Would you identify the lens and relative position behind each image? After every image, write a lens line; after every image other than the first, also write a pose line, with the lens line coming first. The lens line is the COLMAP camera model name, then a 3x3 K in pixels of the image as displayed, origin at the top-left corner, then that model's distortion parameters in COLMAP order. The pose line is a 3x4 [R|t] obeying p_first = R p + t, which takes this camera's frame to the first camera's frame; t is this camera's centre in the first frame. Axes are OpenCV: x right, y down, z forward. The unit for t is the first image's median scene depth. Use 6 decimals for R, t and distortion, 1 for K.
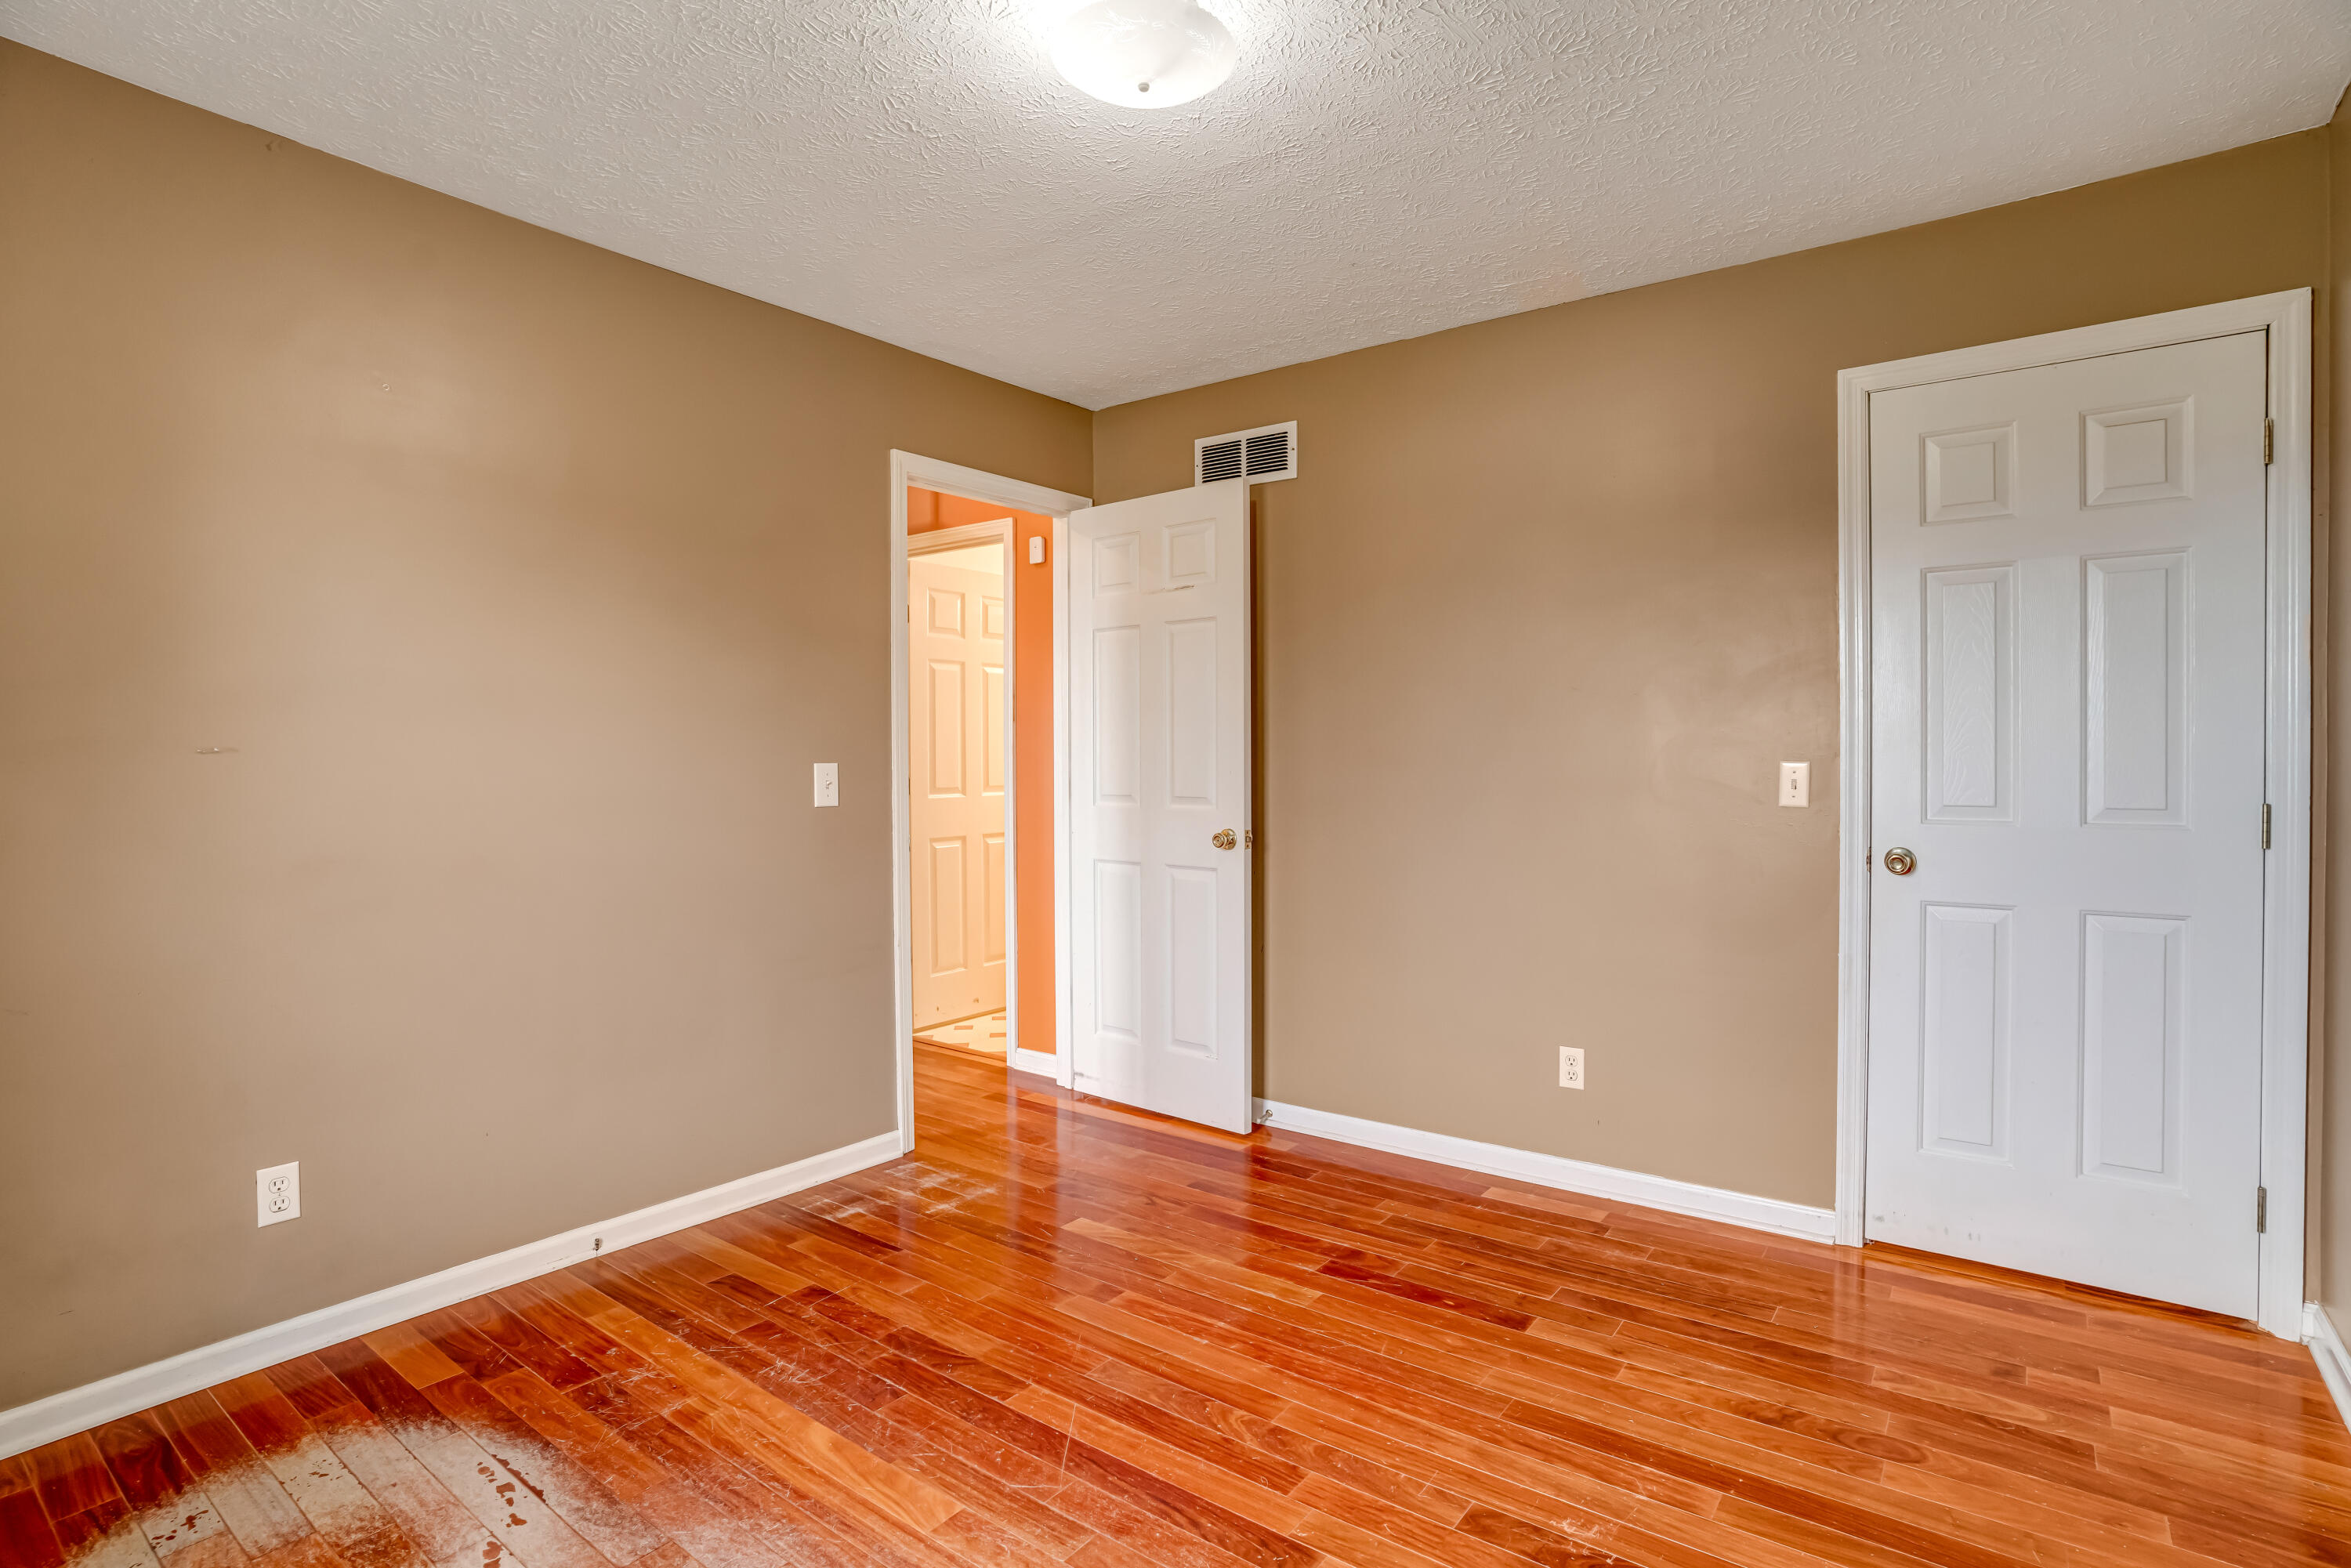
lens RADIAL K [[1112.3, 0, 1175.5], [0, 1112.3, 784.0], [0, 0, 1]] dist [-0.072155, 0.028066]
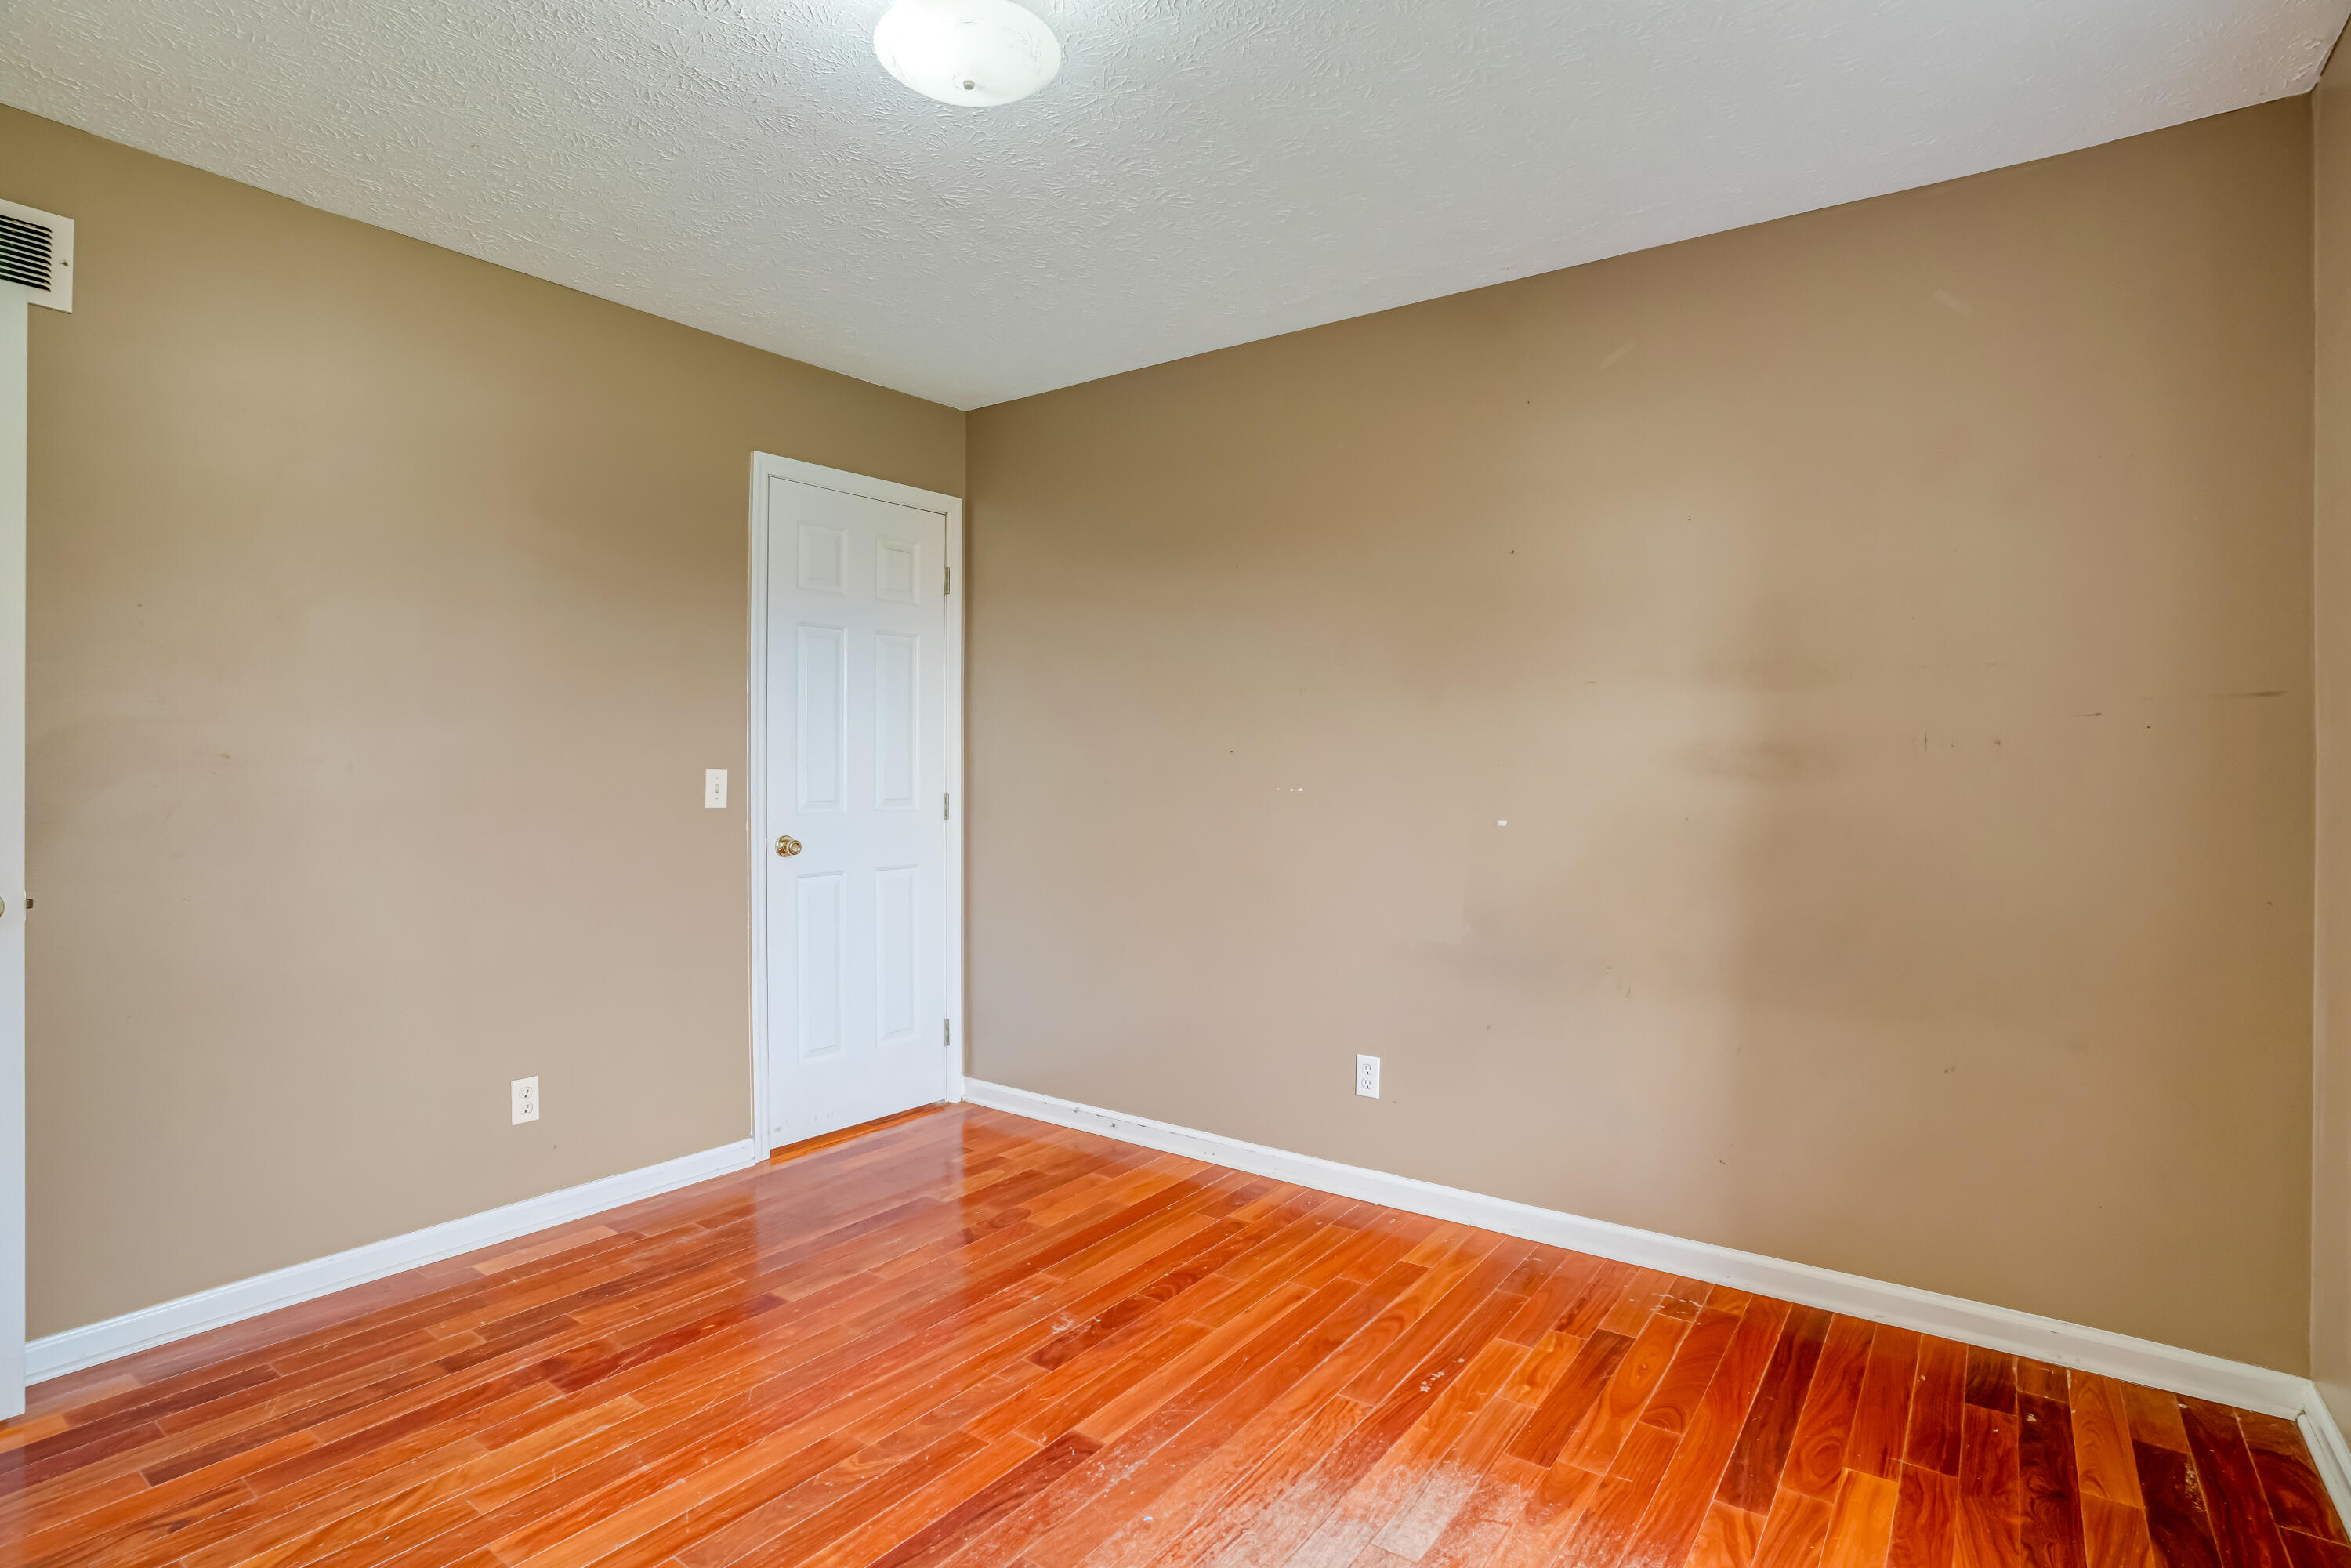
lens RADIAL K [[1112.3, 0, 1175.5], [0, 1112.3, 784.0], [0, 0, 1]] dist [-0.072155, 0.028066]
pose [[0.027264, -0.013941, 0.999531, -0.650517], [0.019580, 0.999718, 0.013409, -0.012475], [-0.999436, 0.019205, 0.027530, 0.512790]]
